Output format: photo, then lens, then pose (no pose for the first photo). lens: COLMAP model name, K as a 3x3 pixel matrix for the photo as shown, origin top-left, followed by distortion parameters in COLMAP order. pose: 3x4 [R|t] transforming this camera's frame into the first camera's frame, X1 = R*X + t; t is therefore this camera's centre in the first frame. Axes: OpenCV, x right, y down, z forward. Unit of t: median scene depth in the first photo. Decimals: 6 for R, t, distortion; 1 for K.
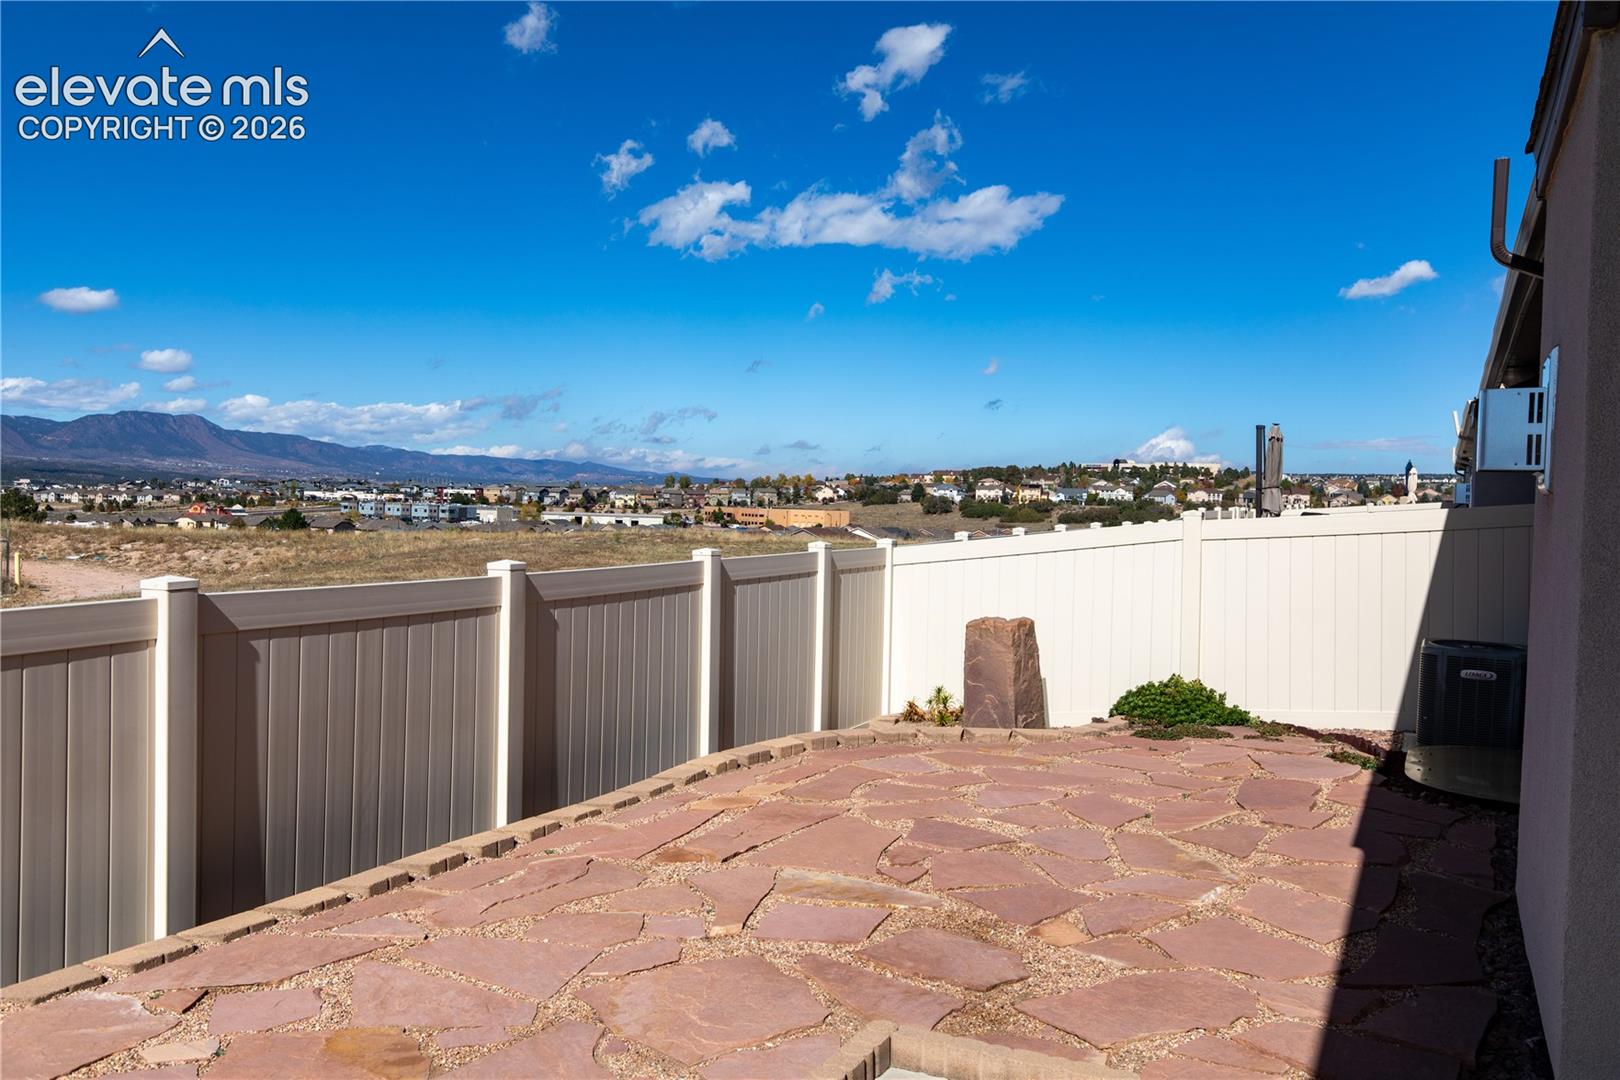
lens RADIAL K [[1271.1, 0, 815.0], [0, 1271.1, 532.2], [0, 0, 1]] dist [0.008246, 0.003320]
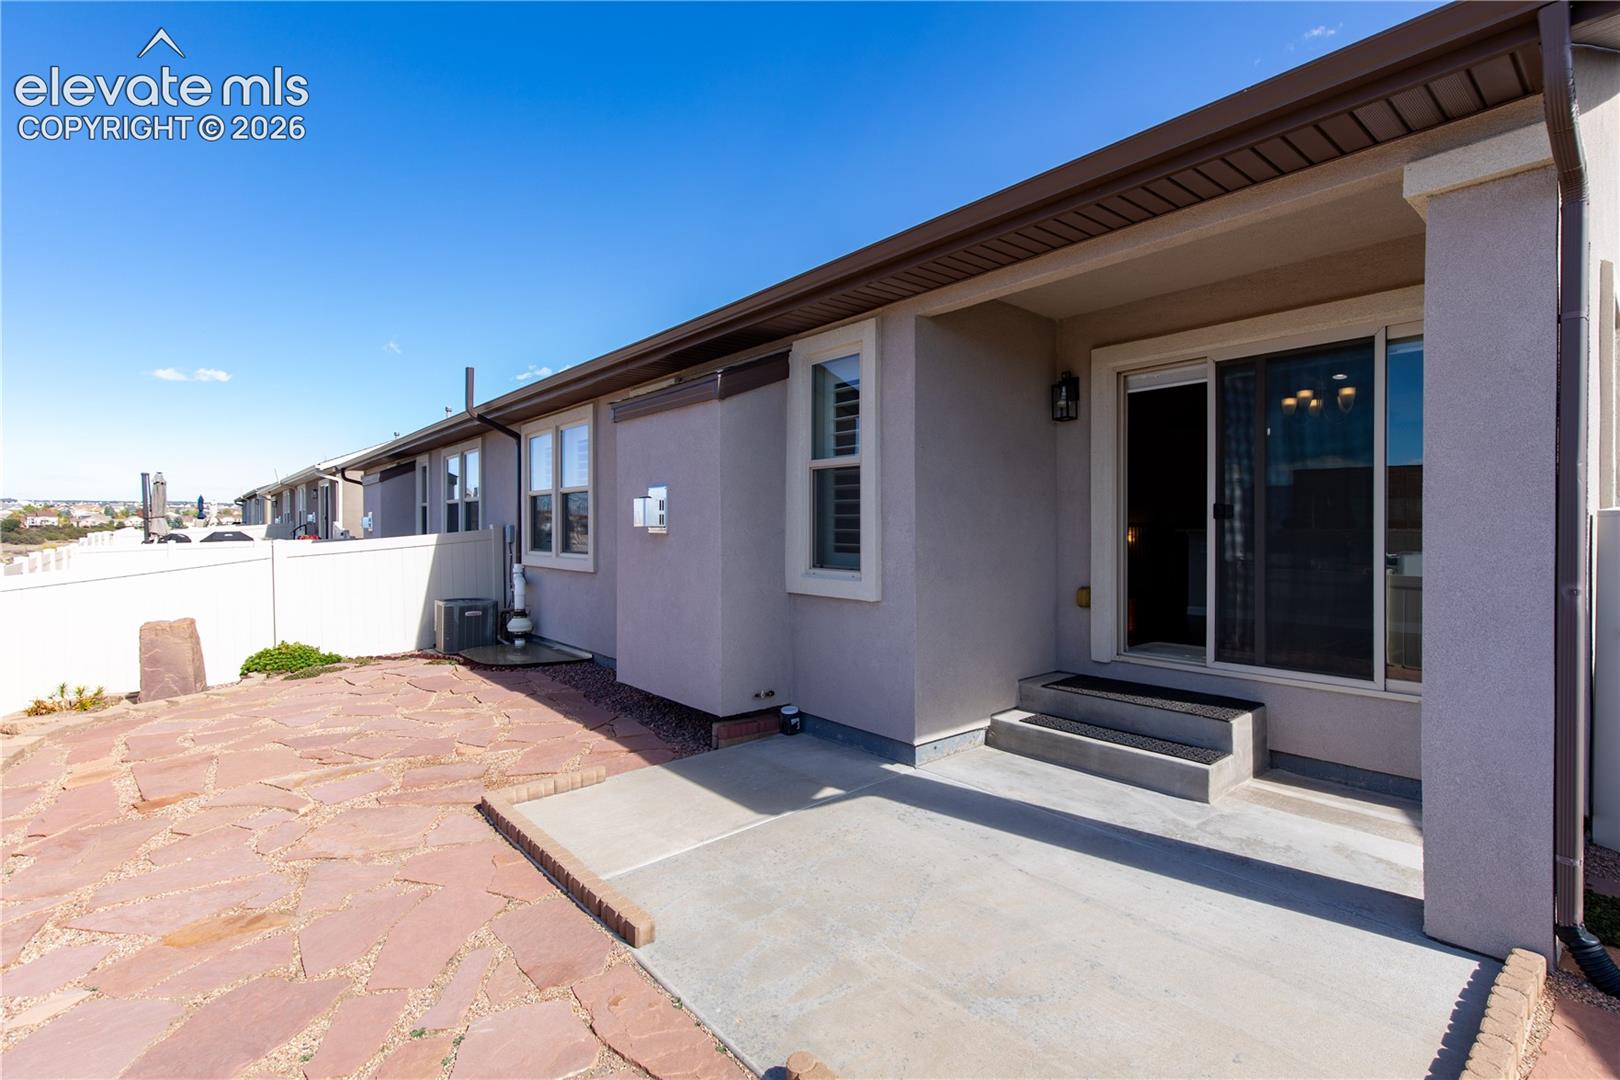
lens RADIAL K [[737.9, 0, 815.3], [0, 737.9, 539.0], [0, 0, 1]] dist [0.011218, 0.000119]
pose [[0.399729, -0.038200, 0.915837, -0.613596], [0.035470, 0.999028, 0.026189, -0.037702], [-0.915947, 0.022016, 0.400695, -0.006687]]
